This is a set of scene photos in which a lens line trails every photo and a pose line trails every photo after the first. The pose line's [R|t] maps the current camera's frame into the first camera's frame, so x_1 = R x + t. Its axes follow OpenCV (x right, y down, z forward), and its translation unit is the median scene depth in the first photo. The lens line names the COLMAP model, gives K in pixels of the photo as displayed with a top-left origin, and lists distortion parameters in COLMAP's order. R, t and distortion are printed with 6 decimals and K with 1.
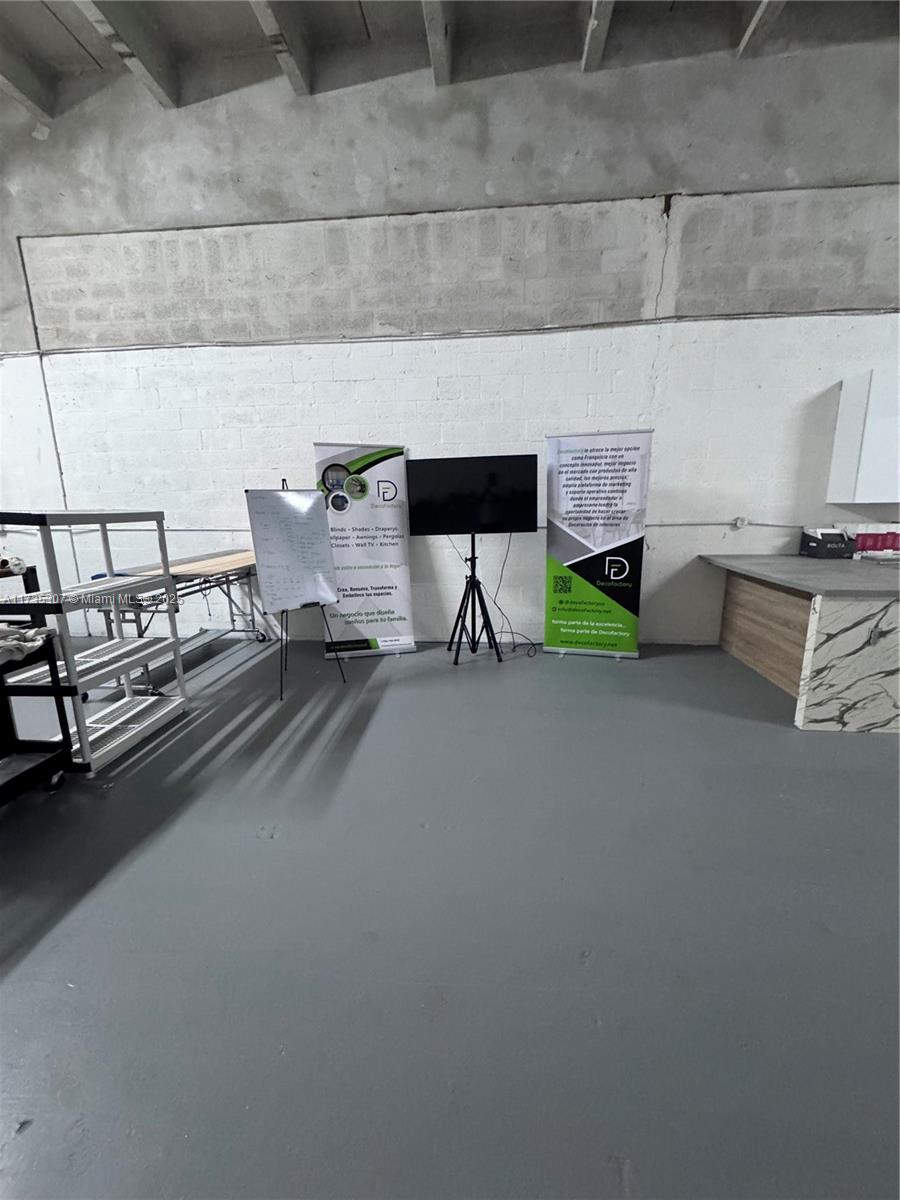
lens RADIAL K [[472.0, 0, 453.8], [0, 472.0, 603.4], [0, 0, 1]] dist [-0.008930, 0.000085]
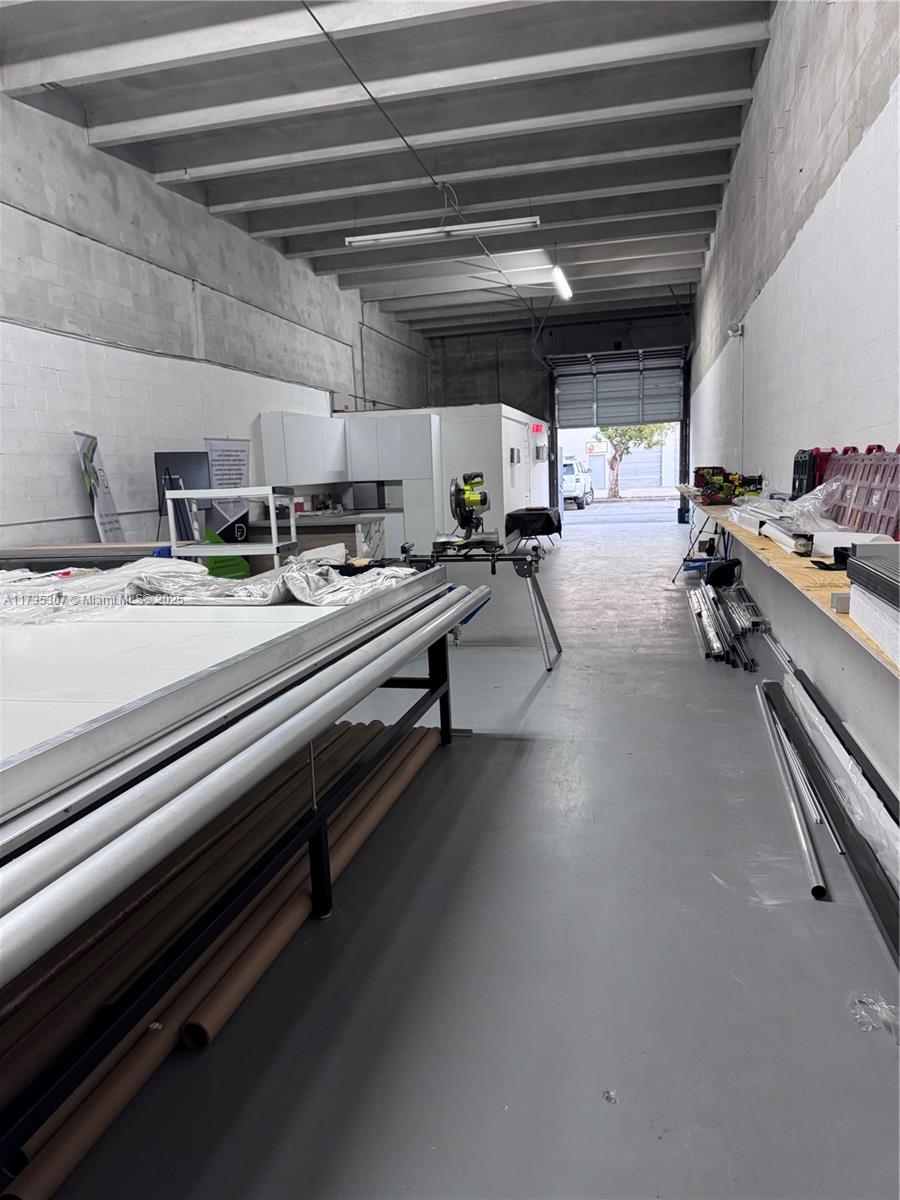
lens RADIAL K [[862.4, 0, 452.0], [0, 862.4, 651.4], [0, 0, 1]] dist [0.001947, -0.045826]
pose [[0.123170, -0.191191, 0.973794, -2.234184], [0.242816, 0.957246, 0.157230, 0.017923], [-0.962221, 0.217087, 0.164328, 0.025797]]
